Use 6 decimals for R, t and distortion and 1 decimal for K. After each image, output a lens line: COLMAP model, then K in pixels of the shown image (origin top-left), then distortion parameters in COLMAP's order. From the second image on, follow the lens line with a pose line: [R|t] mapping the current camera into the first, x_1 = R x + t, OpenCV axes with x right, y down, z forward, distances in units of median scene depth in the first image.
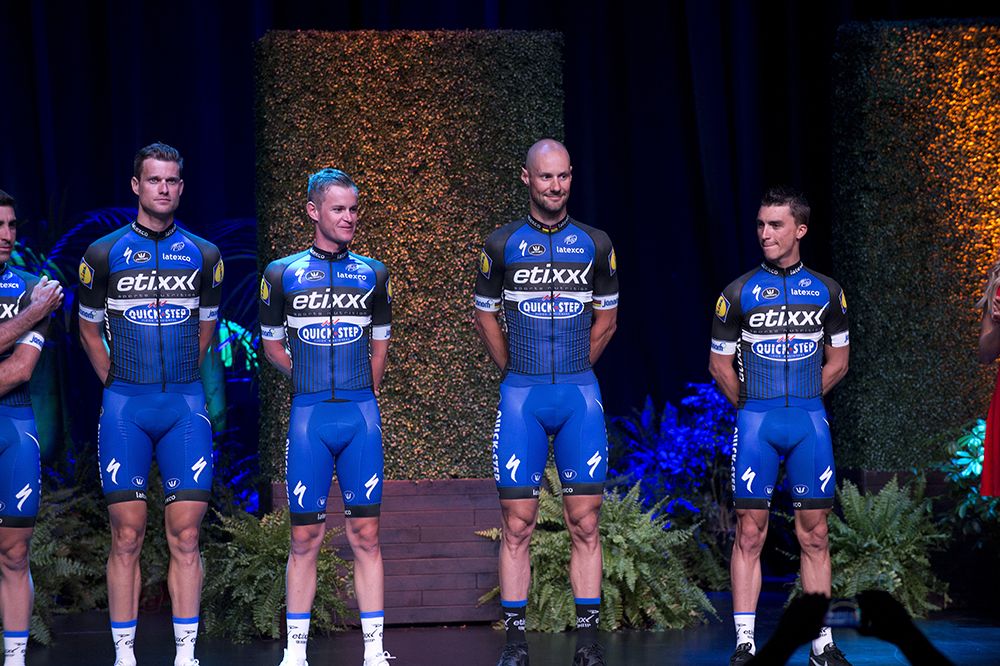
lens RADIAL K [[5682.0, 0, 500.0], [0, 5682.0, 333.0], [0, 0, 1]] dist [2.746980, 14.668348]
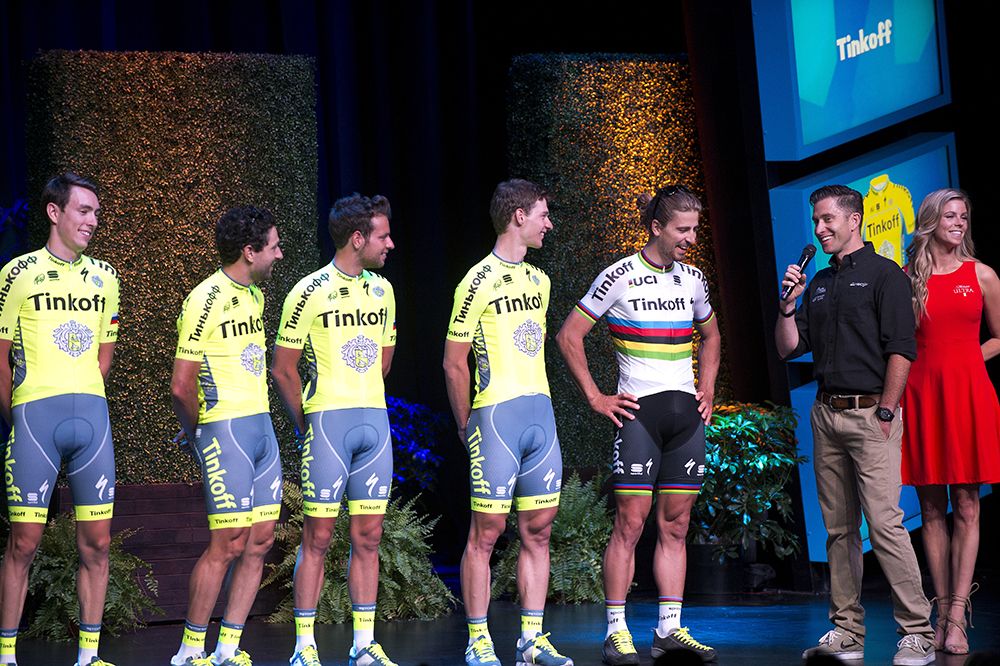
lens RADIAL K [[5682.0, 0, 500.0], [0, 5682.0, 333.0], [0, 0, 1]] dist [2.746980, 14.668348]
pose [[0.951547, -0.004465, 0.307471, -0.283263], [0.006579, 0.999961, -0.005840, 0.004885], [-0.307433, 0.007579, 0.951540, -0.018530]]
